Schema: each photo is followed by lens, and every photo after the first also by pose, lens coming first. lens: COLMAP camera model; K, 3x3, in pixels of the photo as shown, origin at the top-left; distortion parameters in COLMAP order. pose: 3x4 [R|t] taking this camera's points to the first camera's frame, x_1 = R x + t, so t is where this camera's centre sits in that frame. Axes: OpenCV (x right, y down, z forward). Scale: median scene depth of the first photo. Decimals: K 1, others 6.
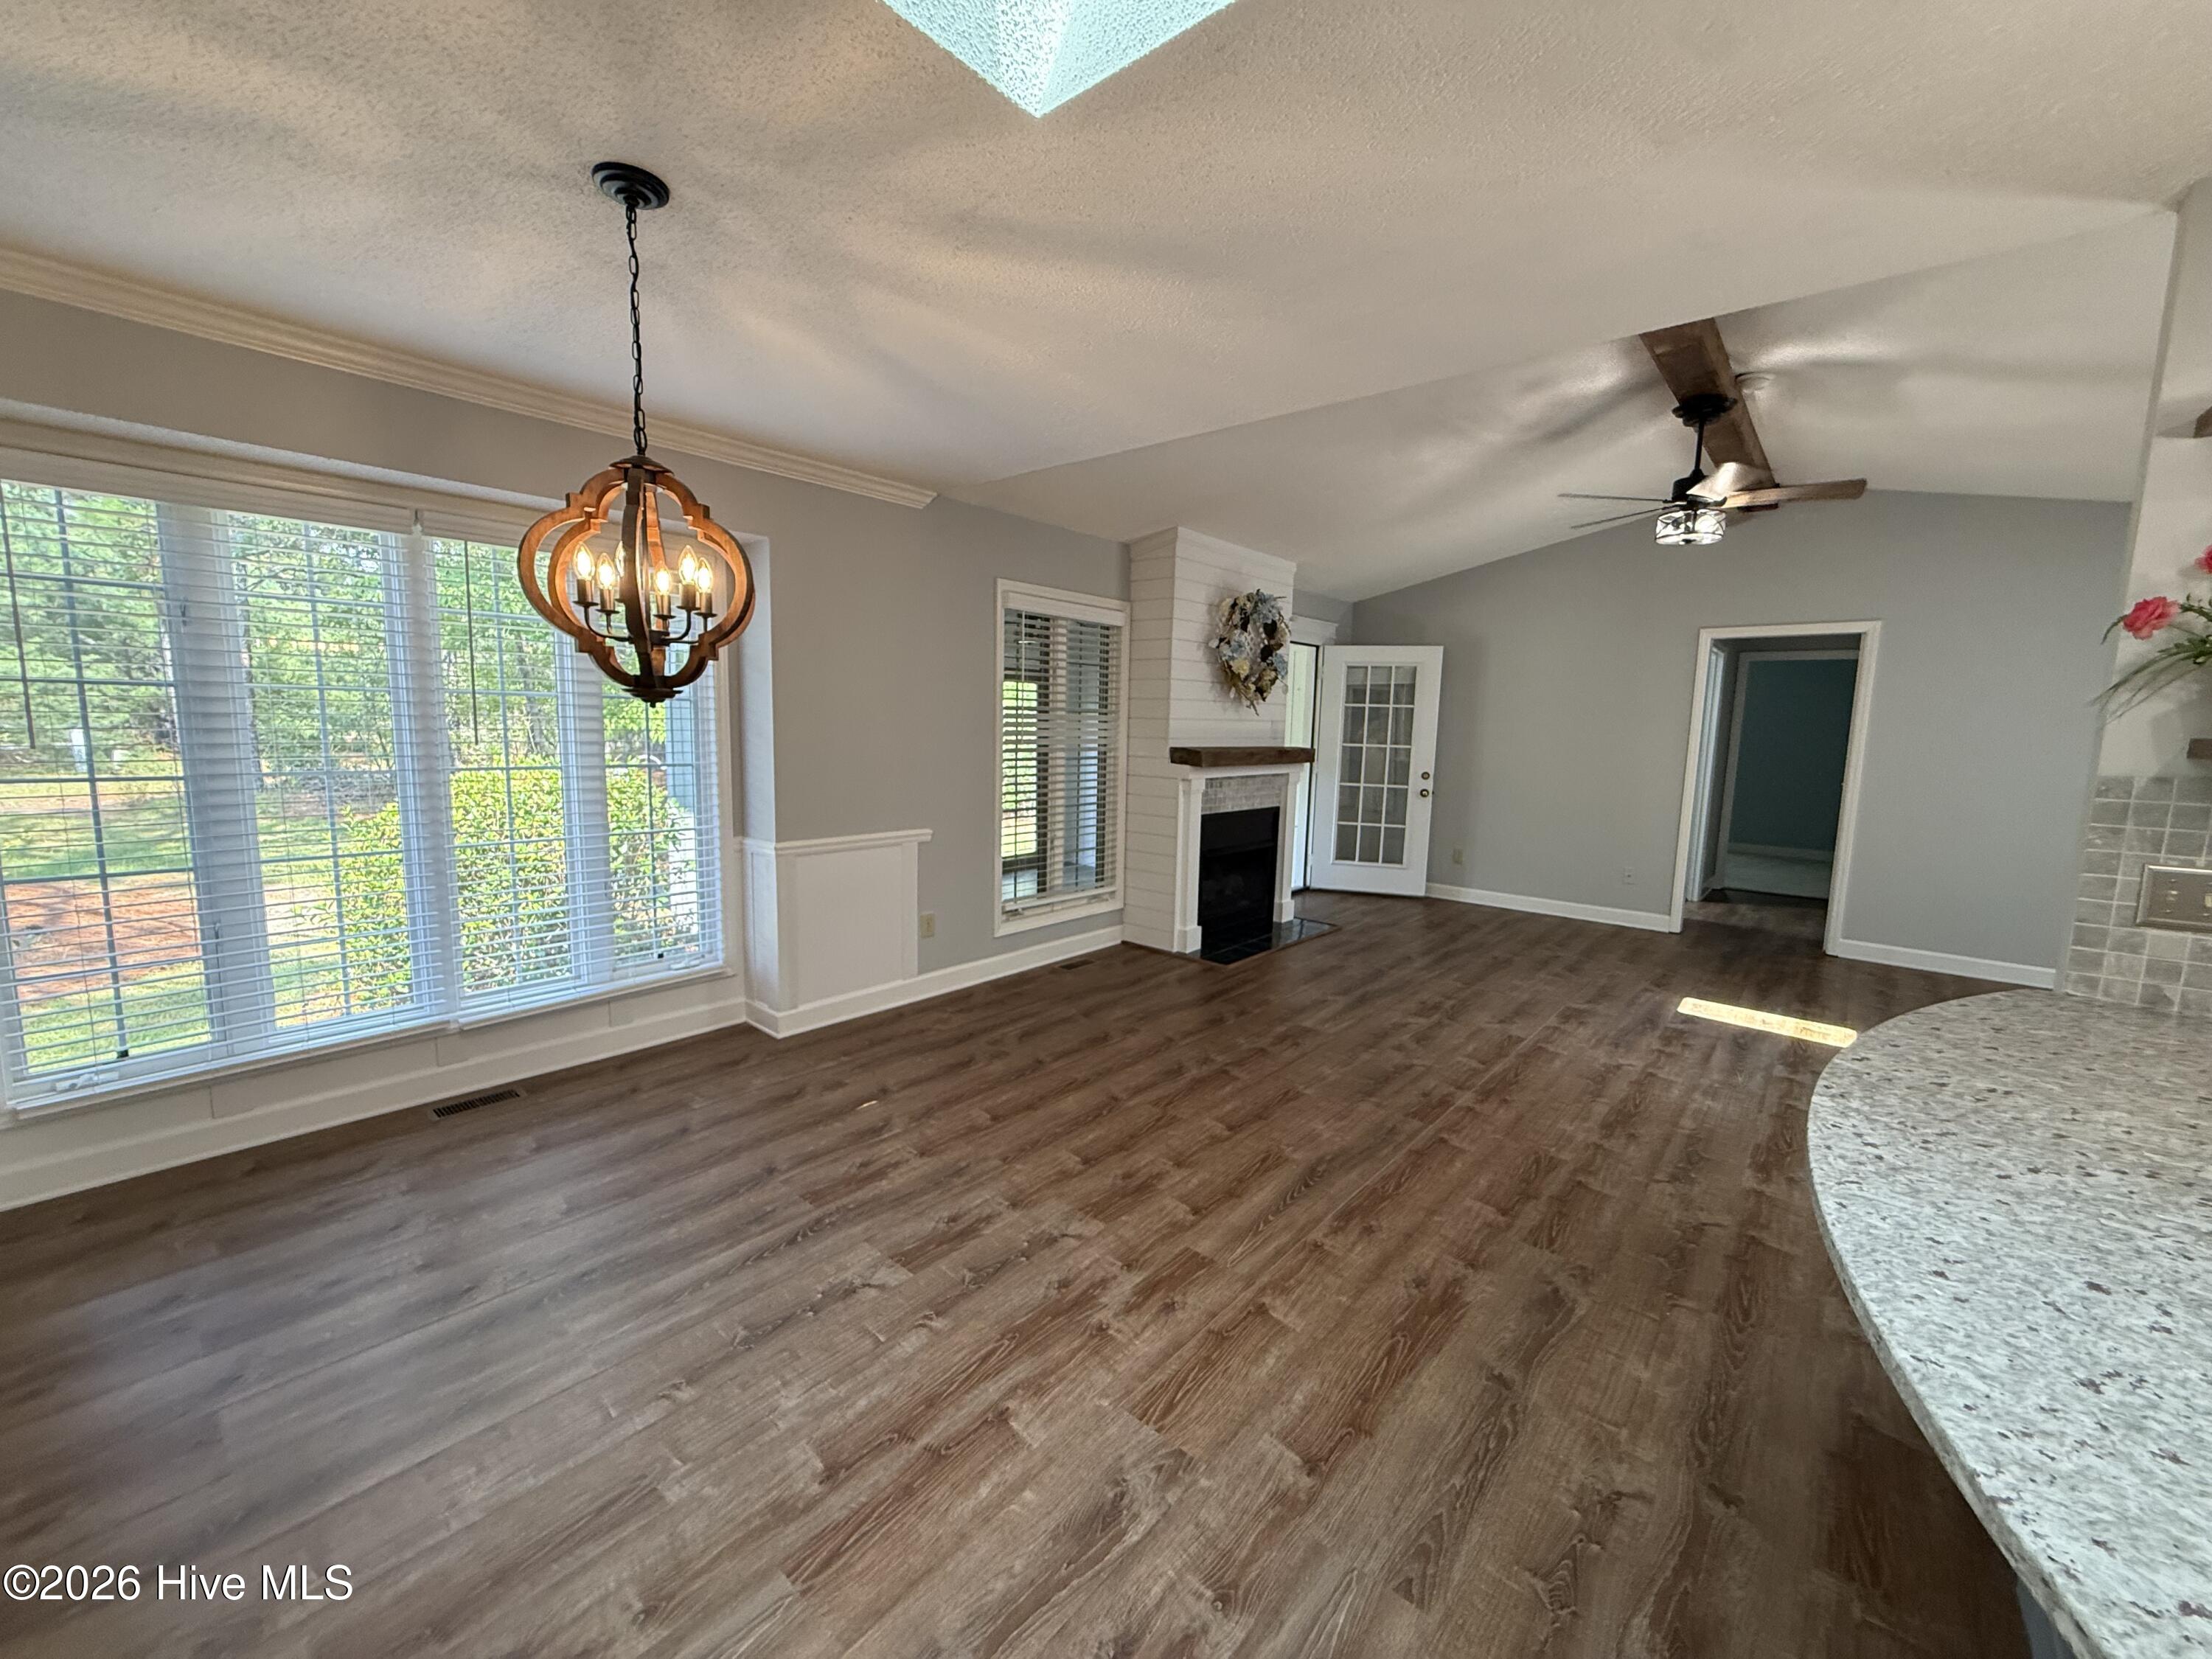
lens RADIAL K [[888.2, 0, 1100.0], [0, 888.2, 831.8], [0, 0, 1]] dist [-0.000458, 0.000500]
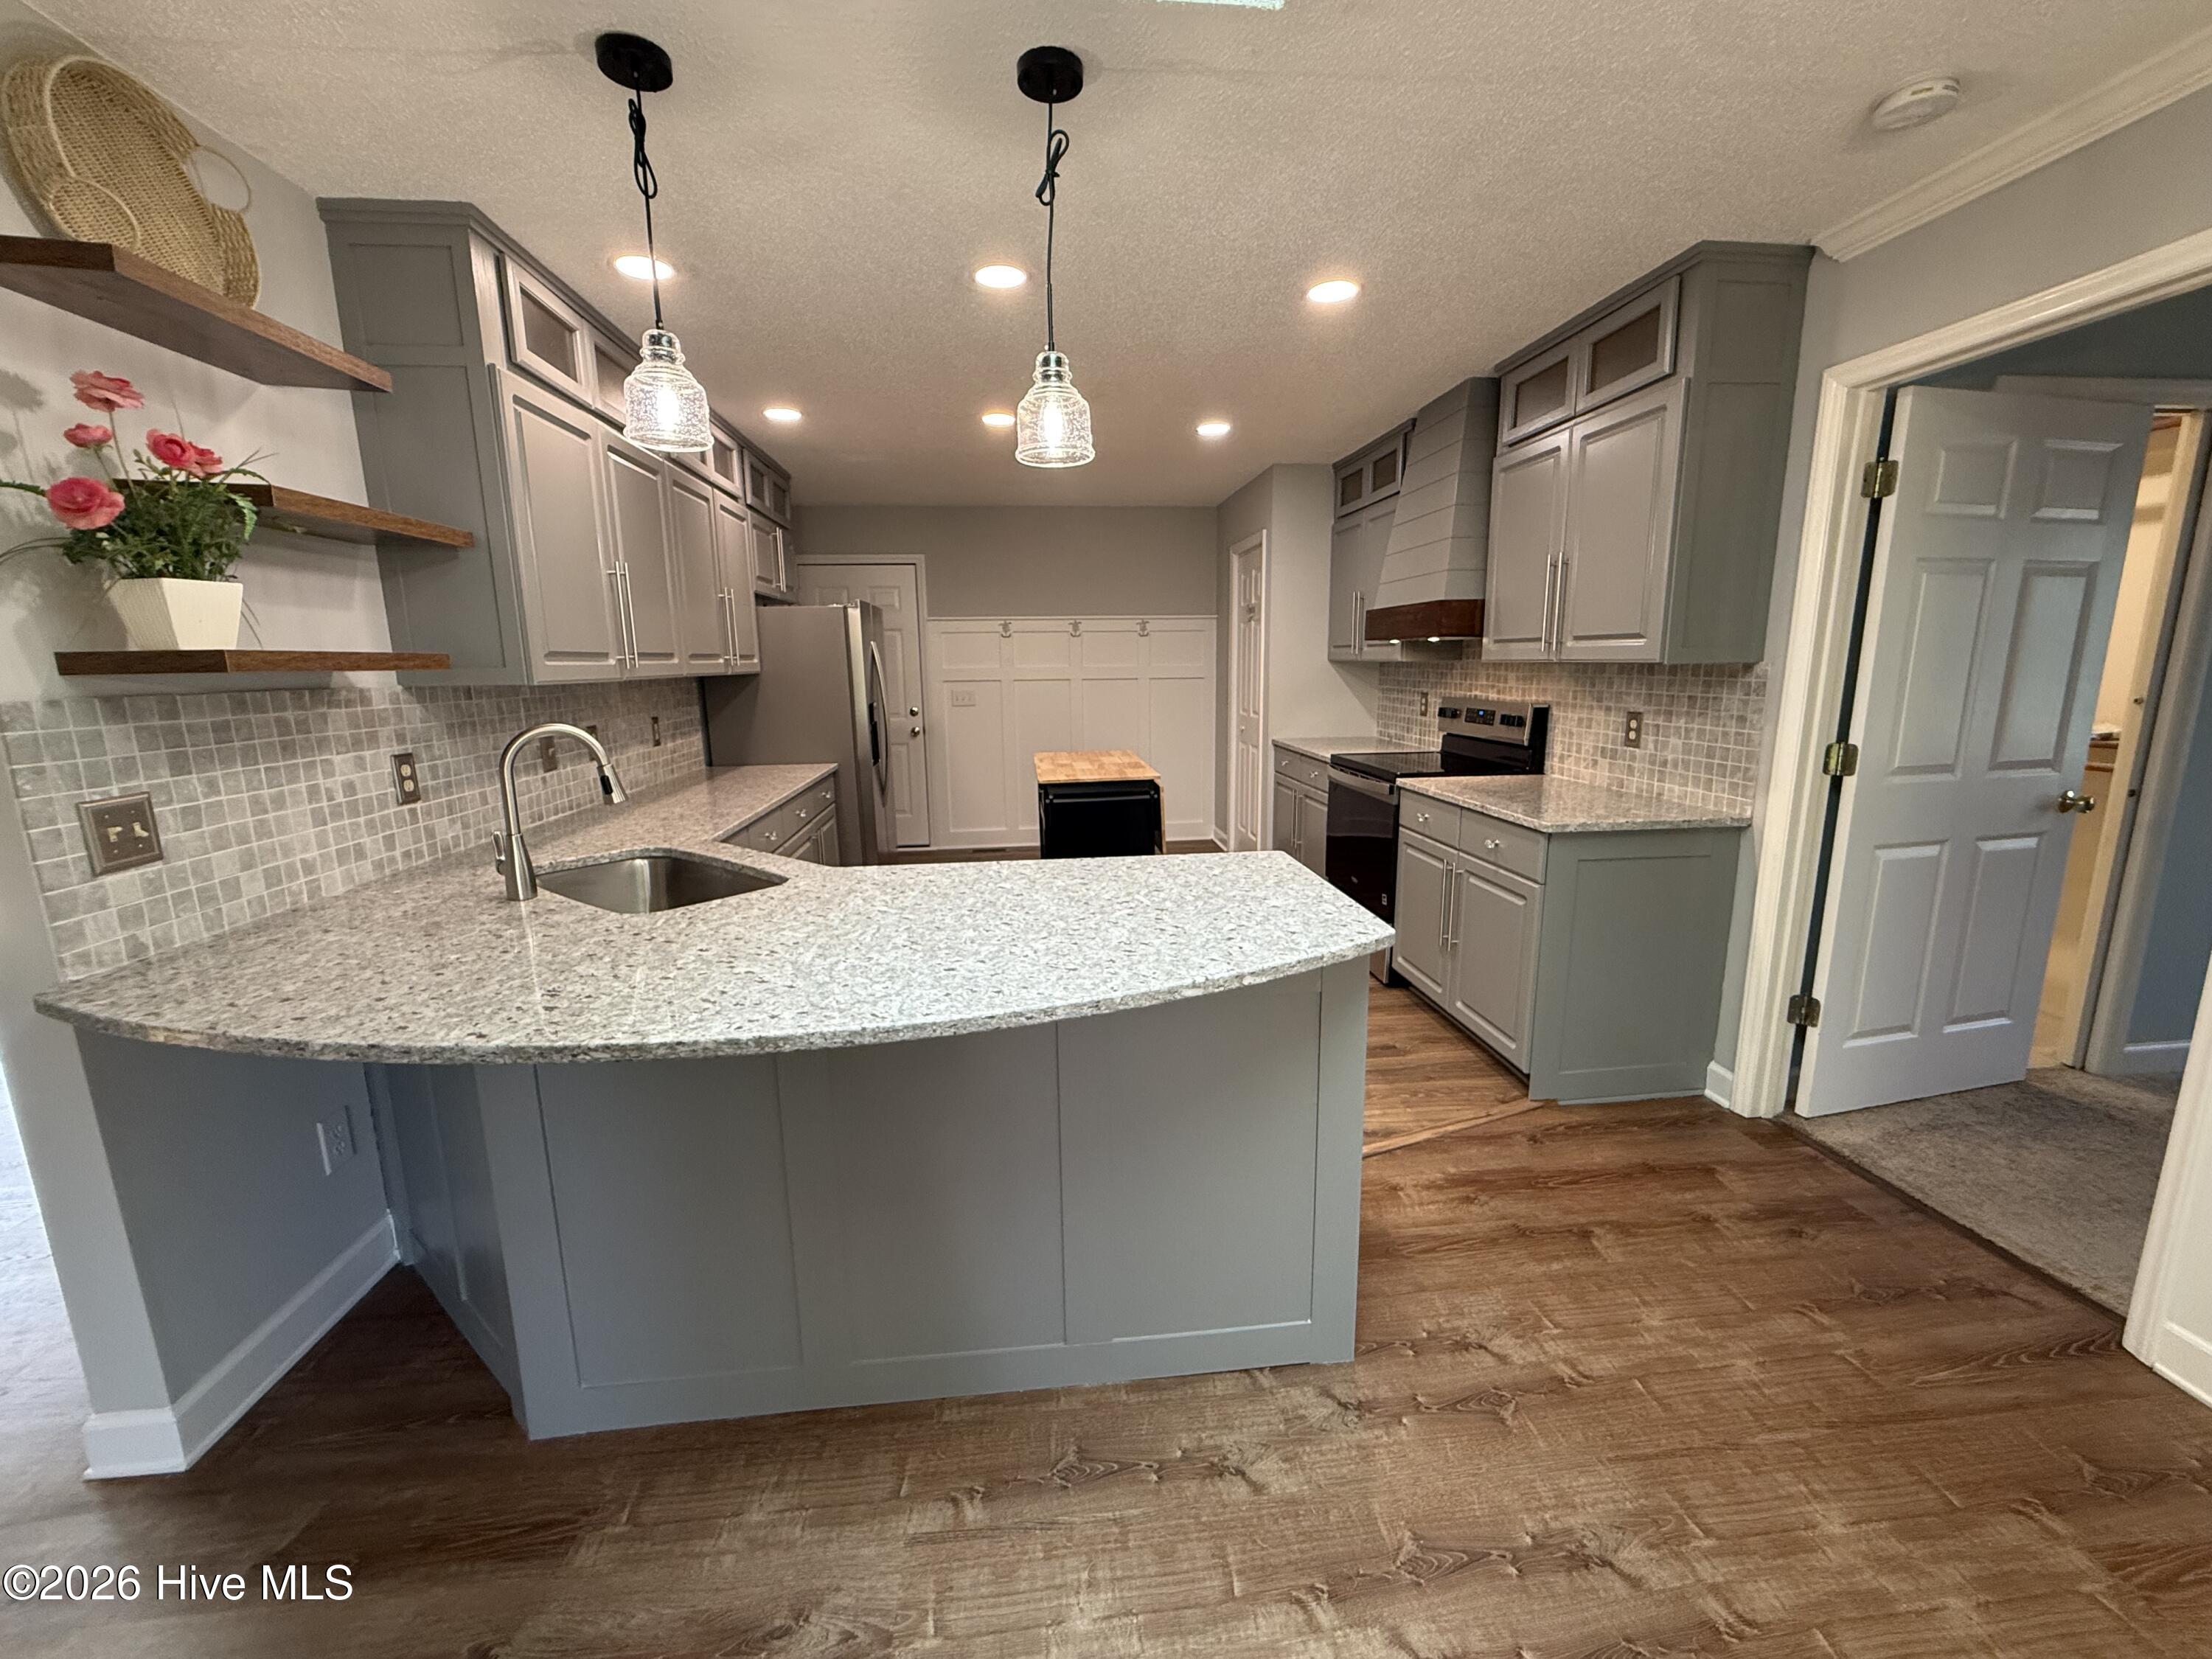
lens RADIAL K [[888.2, 0, 1109.4], [0, 888.2, 829.6], [0, 0, 1]] dist [-0.000458, 0.000500]
pose [[-0.730794, -0.139457, 0.668201, -0.072729], [0.084510, 0.952892, 0.291300, -0.077771], [-0.677347, 0.269350, -0.684582, 0.695598]]
